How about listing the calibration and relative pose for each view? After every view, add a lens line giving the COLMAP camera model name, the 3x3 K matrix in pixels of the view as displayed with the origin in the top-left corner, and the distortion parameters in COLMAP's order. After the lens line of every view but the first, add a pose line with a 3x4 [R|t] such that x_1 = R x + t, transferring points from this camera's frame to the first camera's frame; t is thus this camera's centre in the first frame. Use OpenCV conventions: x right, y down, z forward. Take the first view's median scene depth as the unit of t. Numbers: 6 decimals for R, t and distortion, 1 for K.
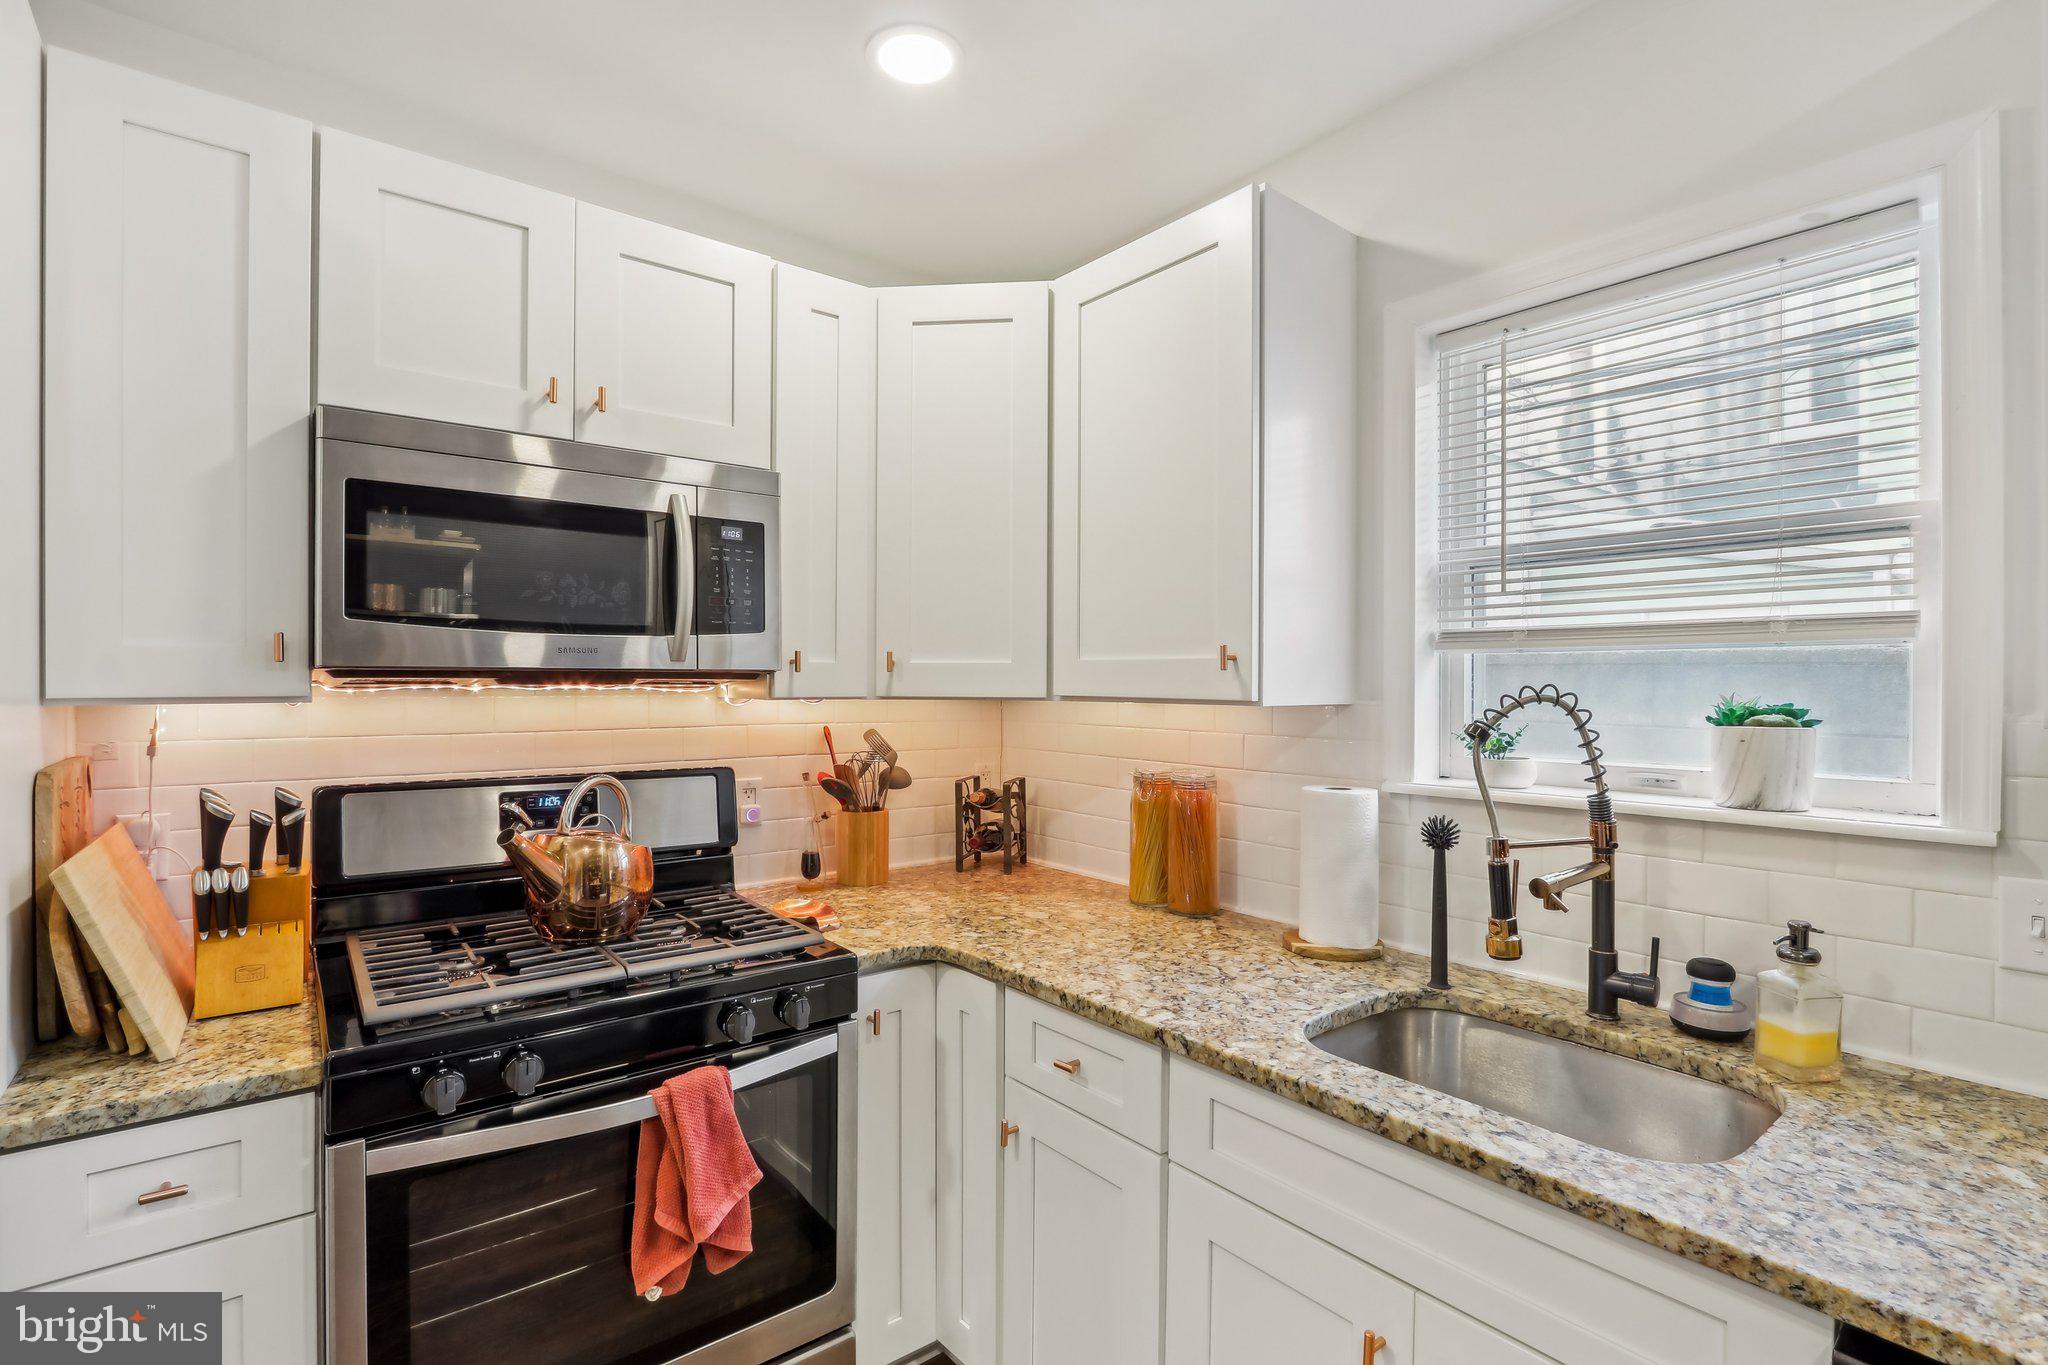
lens RADIAL K [[942.2, 0, 1022.6], [0, 942.2, 688.7], [0, 0, 1]] dist [-0.016076, 0.001362]
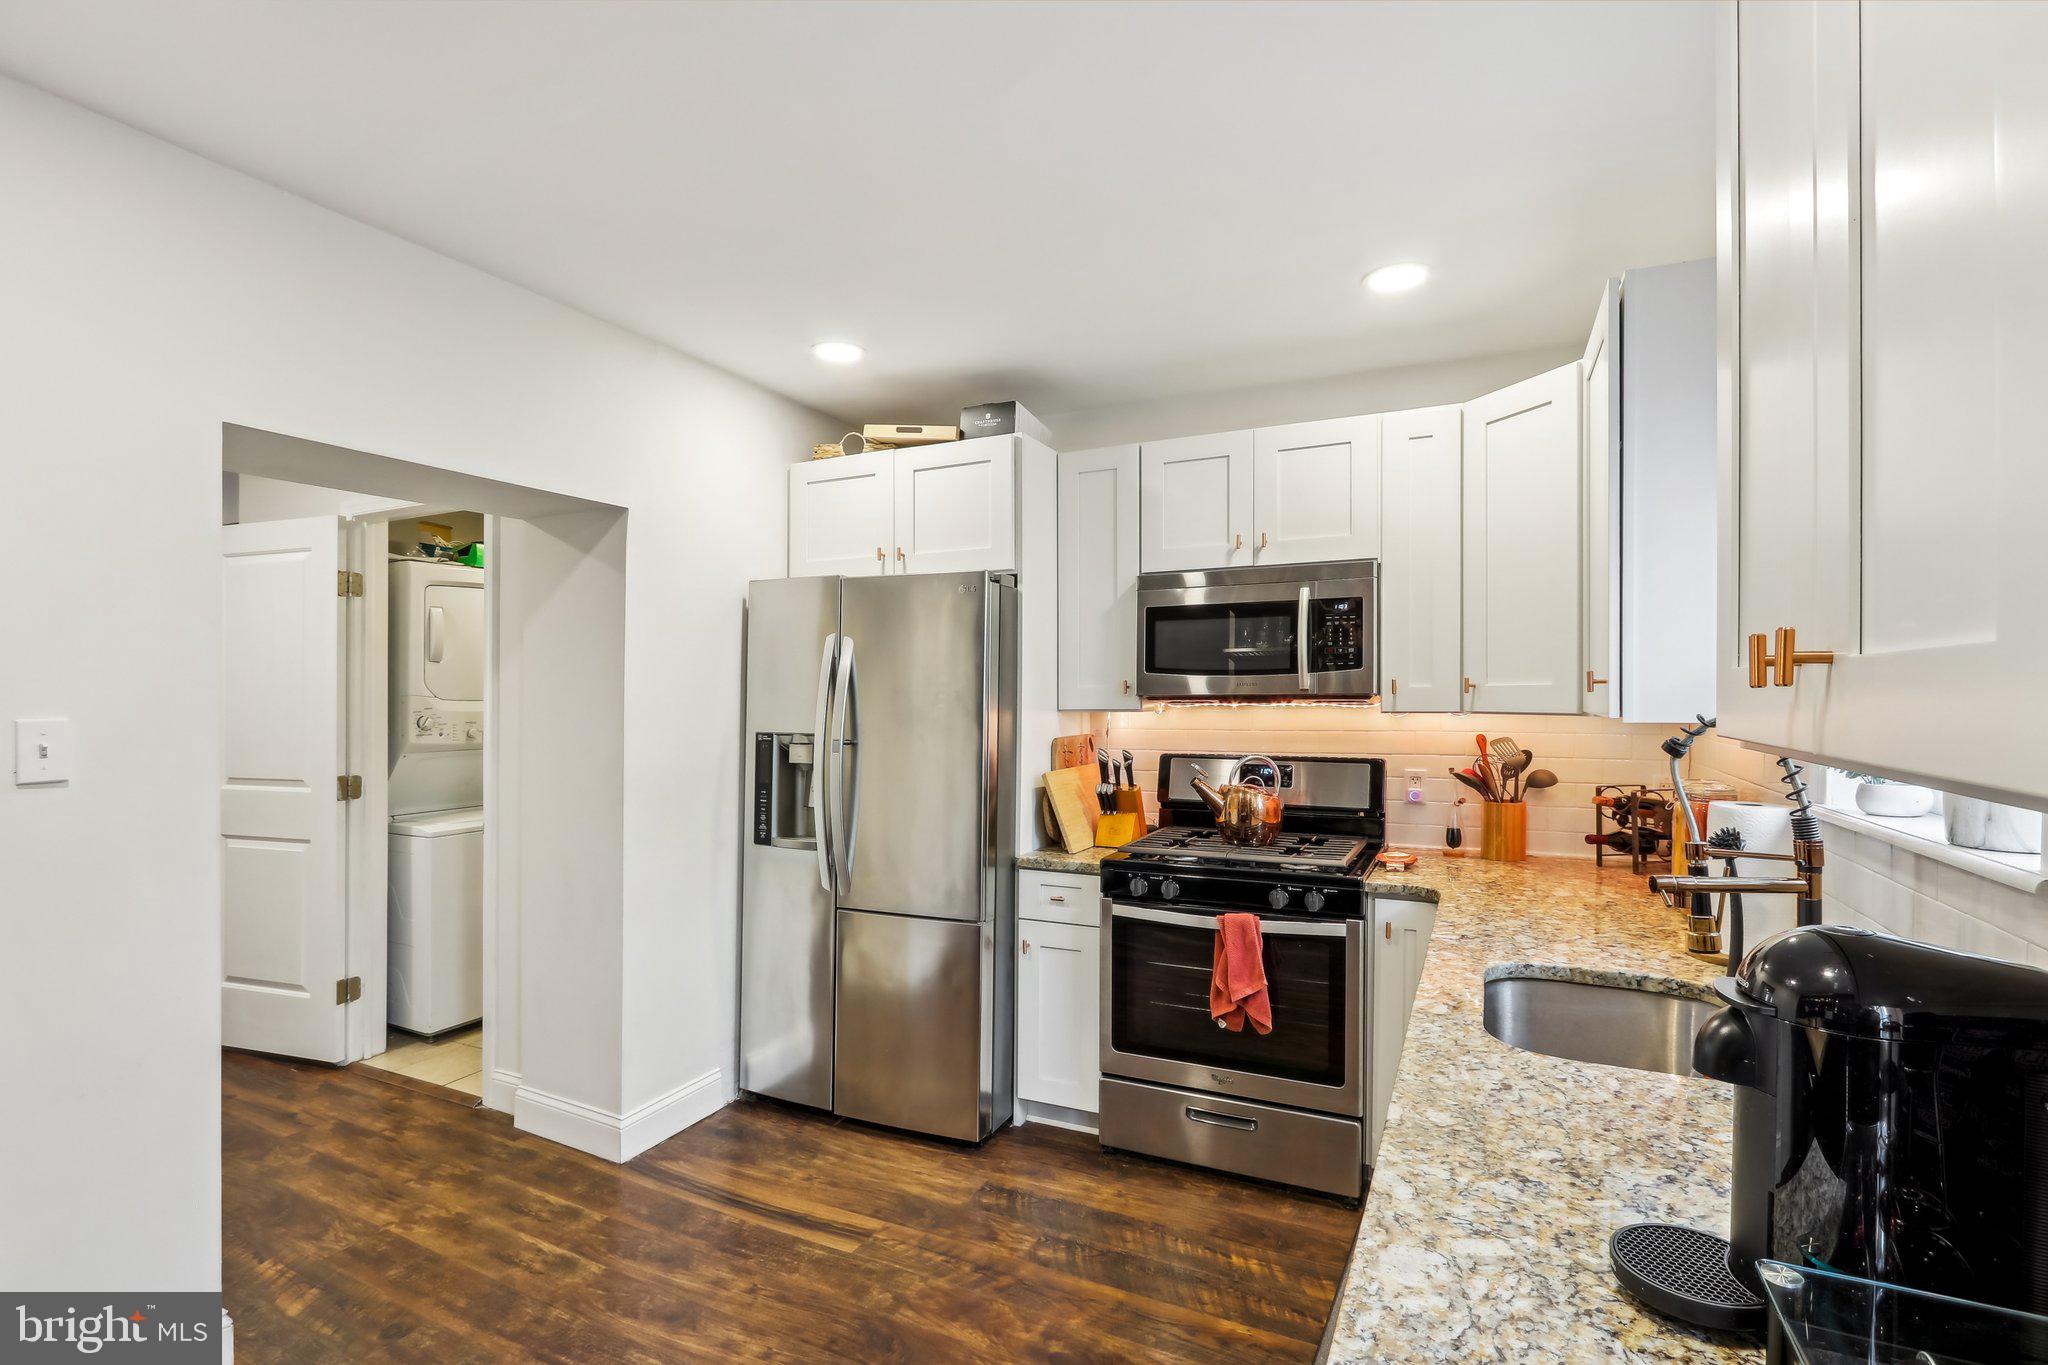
lens RADIAL K [[942.2, 0, 1022.6], [0, 942.2, 688.7], [0, 0, 1]] dist [-0.016076, 0.001362]
pose [[0.433147, -0.013571, -0.901221, 0.958321], [0.003027, 0.999903, -0.013603, -0.009145], [0.901318, 0.003164, 0.433146, -0.166124]]
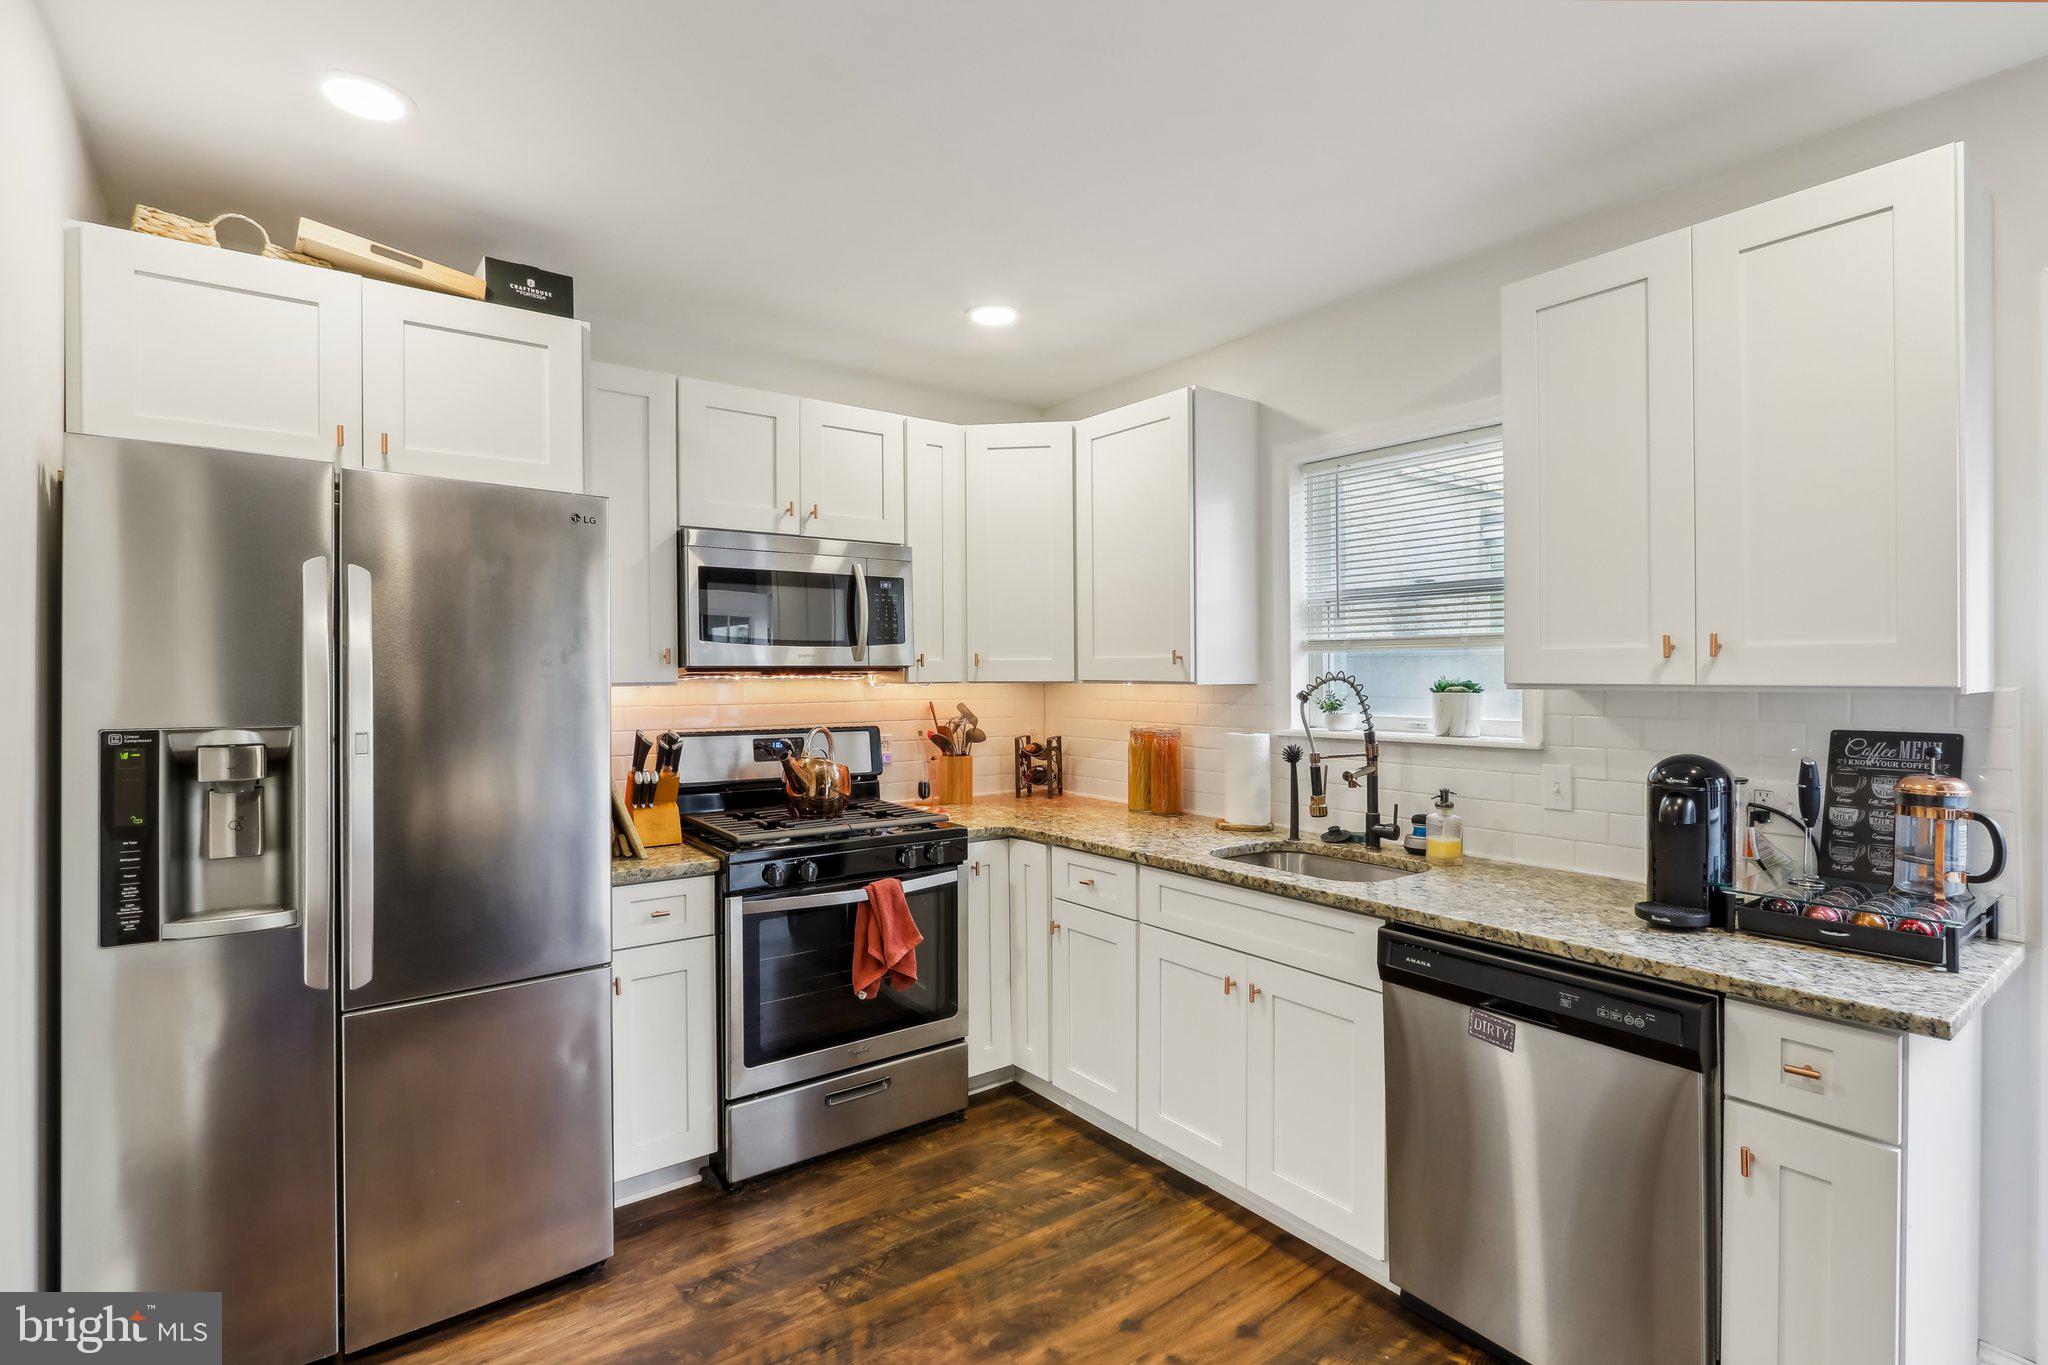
lens RADIAL K [[949.5, 0, 1012.1], [0, 949.5, 669.6], [0, 0, 1]] dist [-0.015716, 0.000028]
pose [[0.998927, -0.007776, -0.045661, -0.008069], [0.007376, 0.999933, -0.008919, 0.003933], [0.045727, 0.008573, 0.998917, -0.762846]]
